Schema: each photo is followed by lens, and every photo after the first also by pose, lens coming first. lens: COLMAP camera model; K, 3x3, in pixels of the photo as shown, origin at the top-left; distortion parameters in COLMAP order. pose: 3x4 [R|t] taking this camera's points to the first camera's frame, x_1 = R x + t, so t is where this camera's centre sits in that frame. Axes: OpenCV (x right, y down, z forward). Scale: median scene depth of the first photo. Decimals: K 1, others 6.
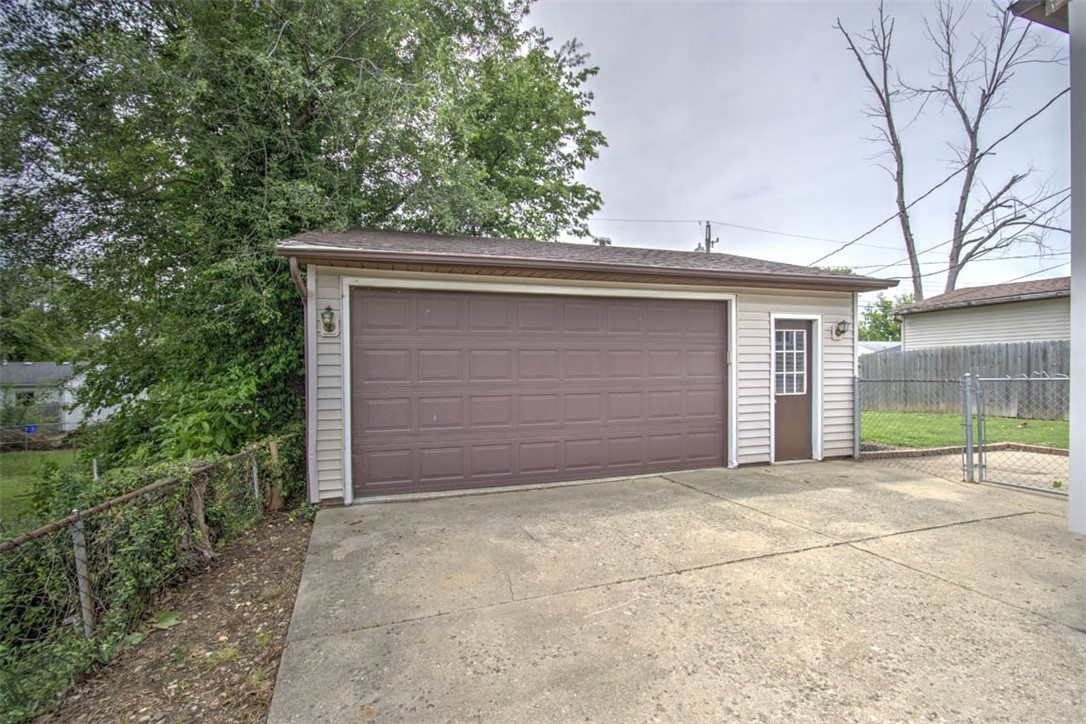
lens RADIAL K [[470.1, 0, 539.7], [0, 470.1, 376.5], [0, 0, 1]] dist [0.002838, -0.000183]
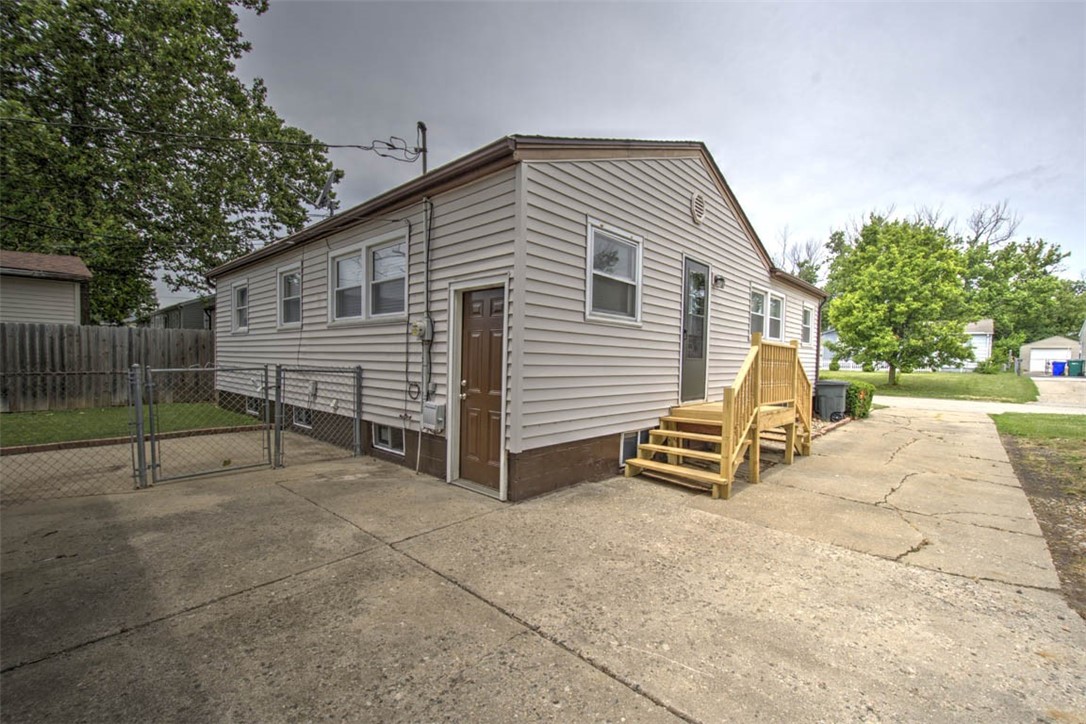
lens RADIAL K [[454.4, 0, 543.0], [0, 454.4, 362.0], [0, 0, 1]] dist [0.015474, -0.000053]
pose [[-0.506268, -0.002313, 0.862373, -0.293859], [-0.006303, 0.999980, -0.001018, -0.020824], [-0.862353, -0.005951, -0.506272, 1.102298]]
